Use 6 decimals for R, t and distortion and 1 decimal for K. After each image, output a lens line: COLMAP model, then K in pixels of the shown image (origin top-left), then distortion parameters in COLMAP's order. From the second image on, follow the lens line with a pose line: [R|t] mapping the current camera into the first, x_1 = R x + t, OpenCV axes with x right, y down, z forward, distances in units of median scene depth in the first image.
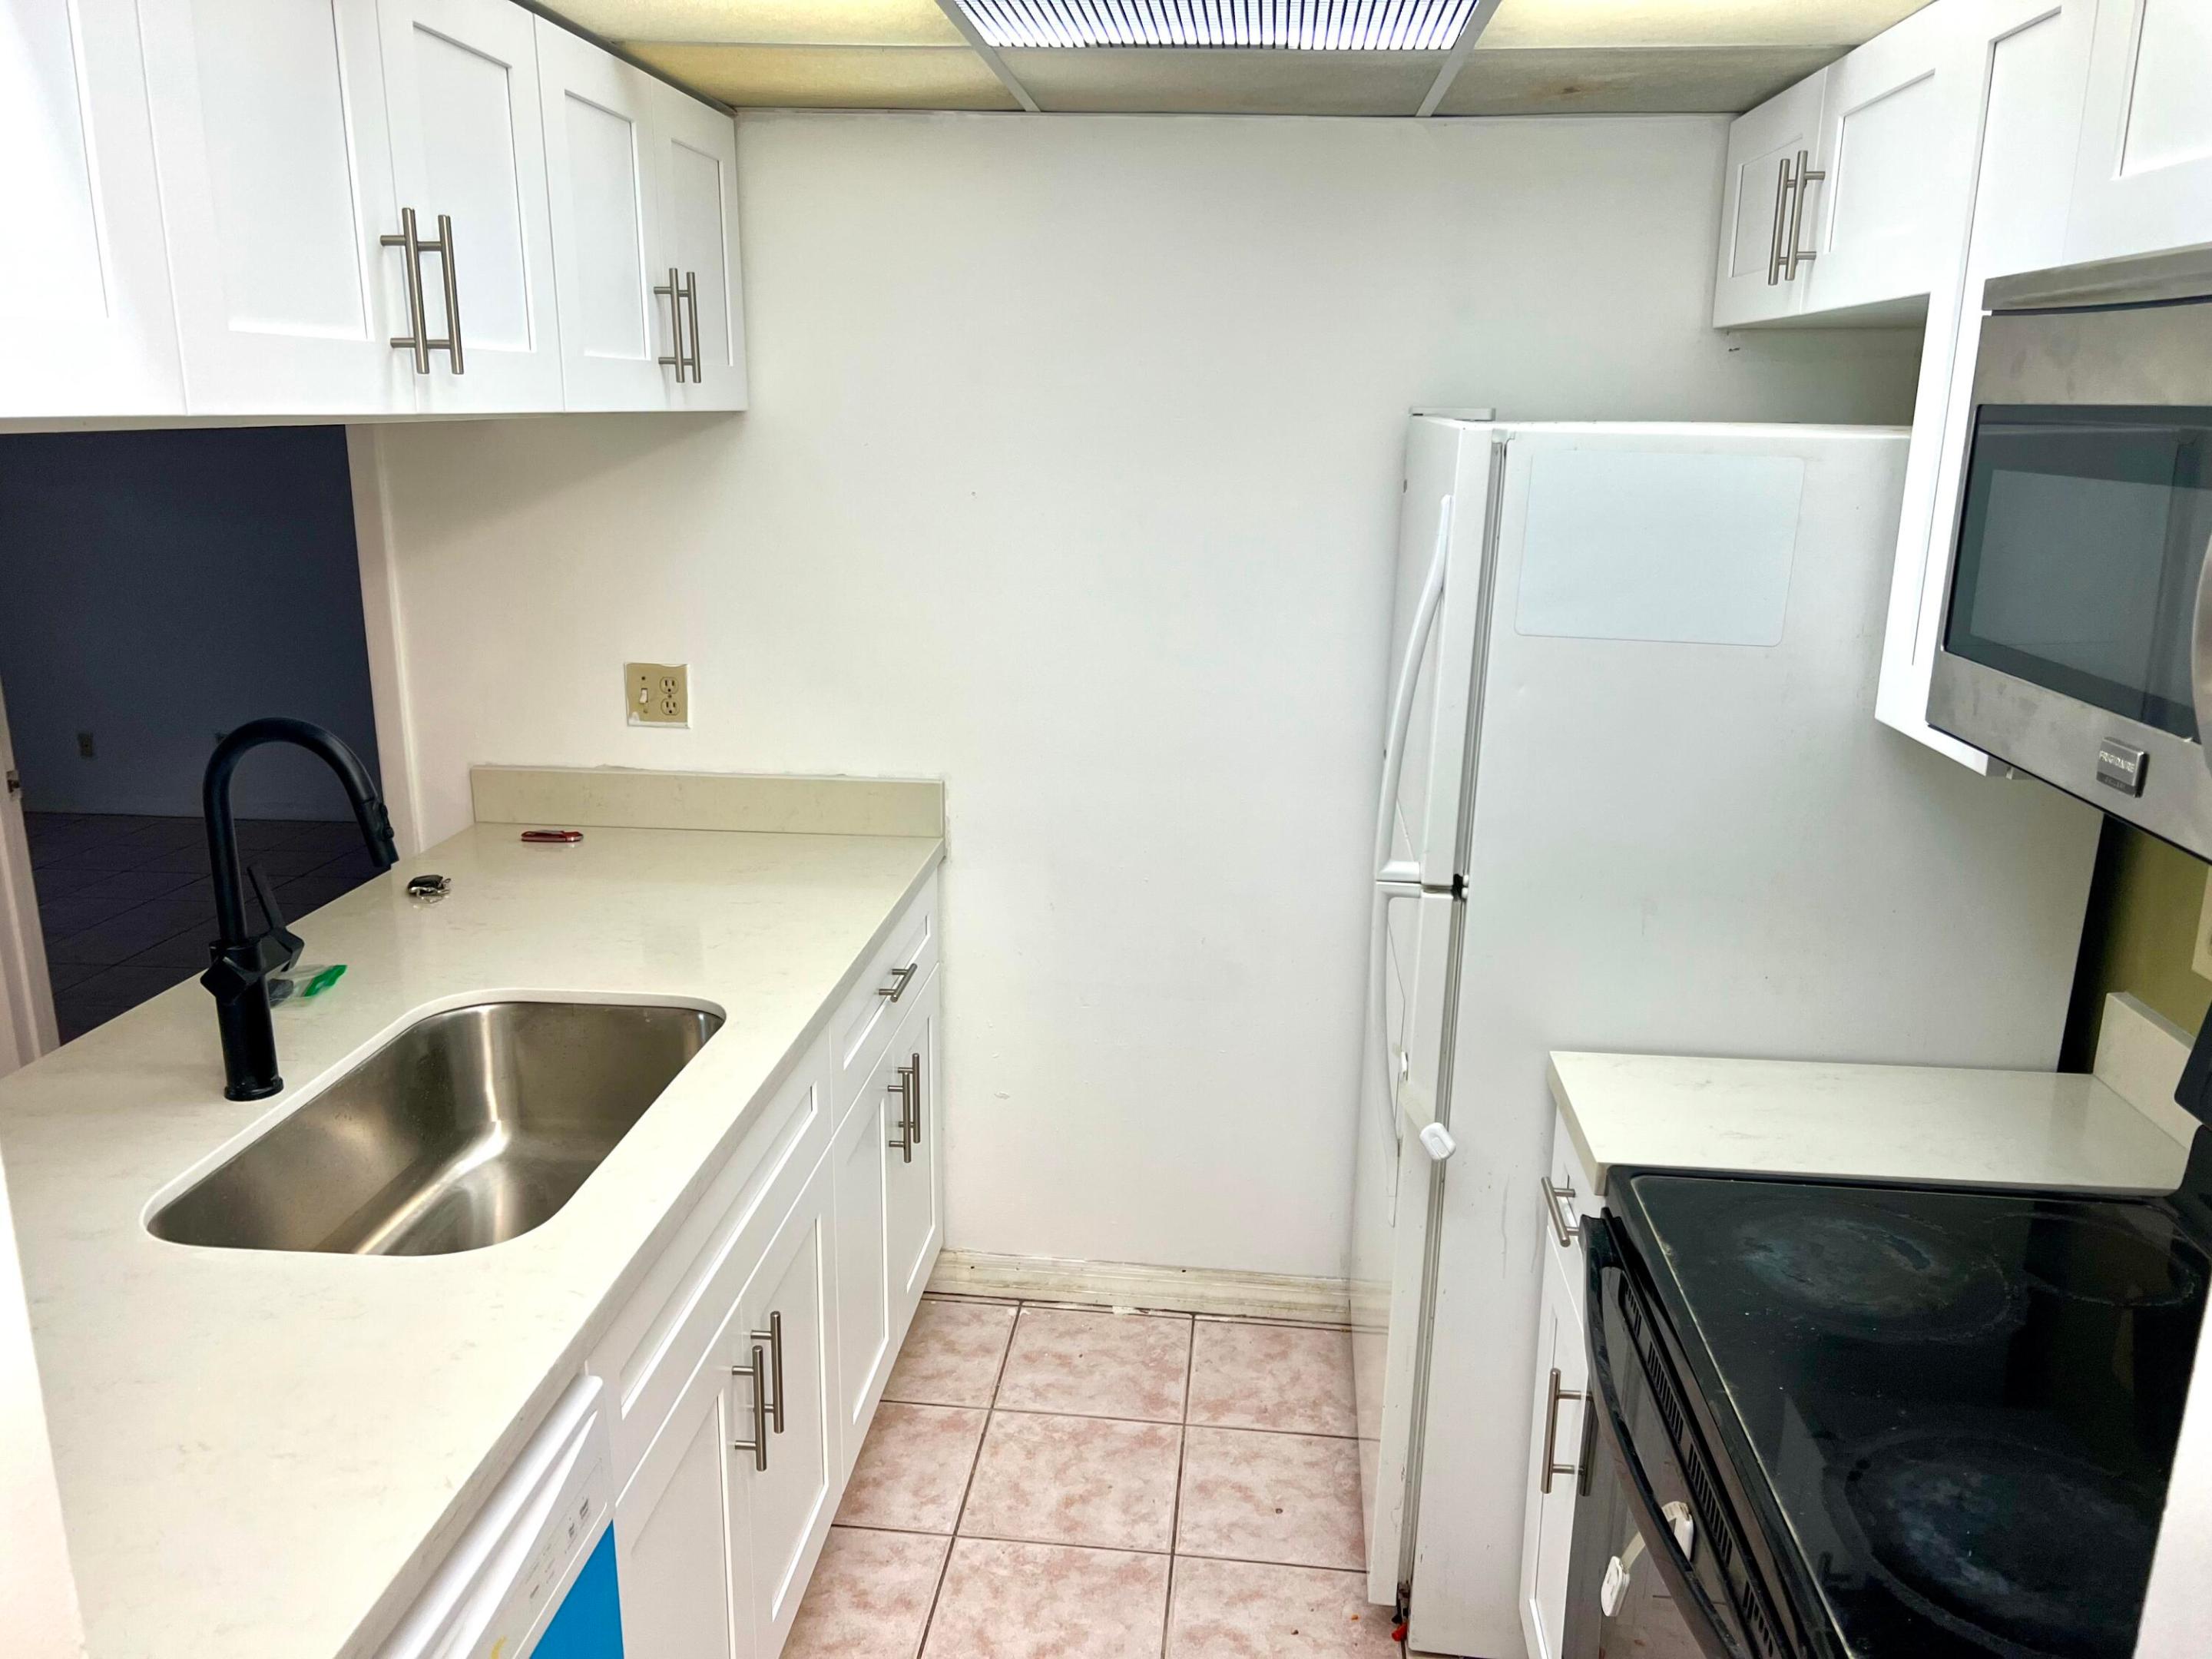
lens RADIAL K [[1646.5, 0, 1098.8], [0, 1646.5, 829.4], [0, 0, 1]] dist [0.055721, -0.076690]
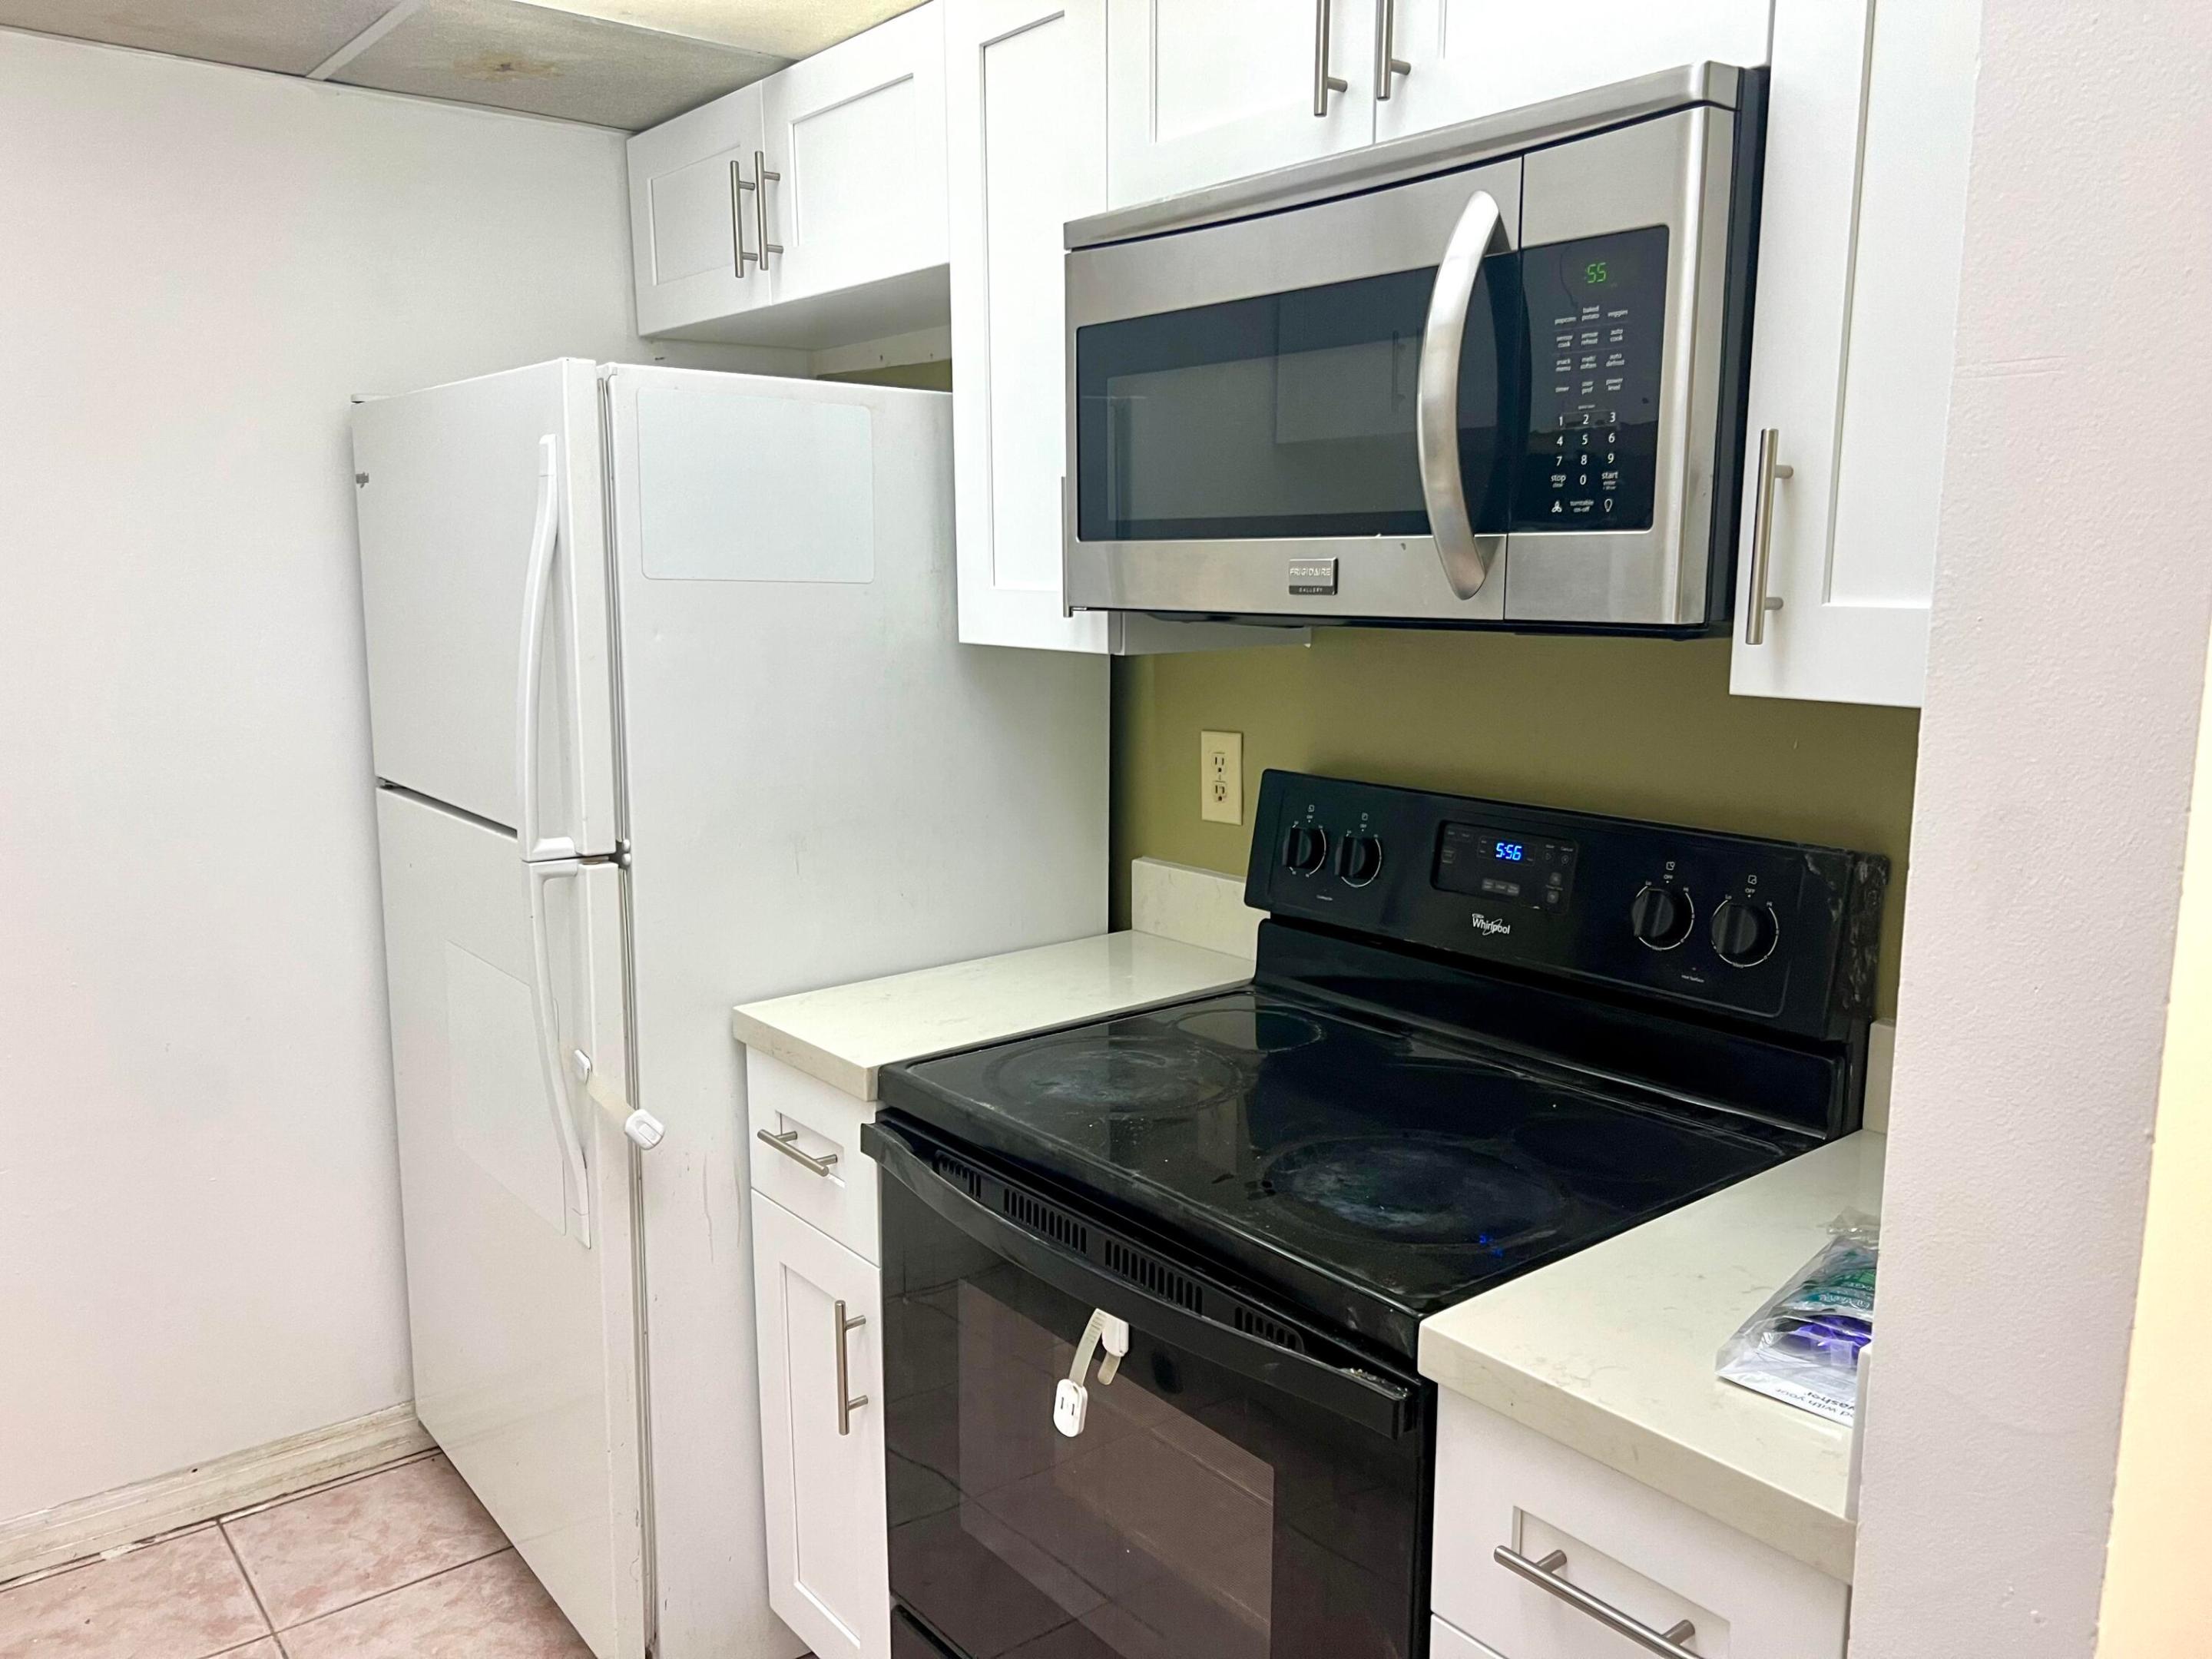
lens RADIAL K [[1646.5, 0, 1098.8], [0, 1646.5, 829.4], [0, 0, 1]] dist [0.055721, -0.076690]
pose [[0.714278, -0.130095, 0.687664, -0.178115], [0.184649, 0.982787, -0.005868, 0.058978], [-0.675064, 0.131168, 0.726005, 0.101841]]
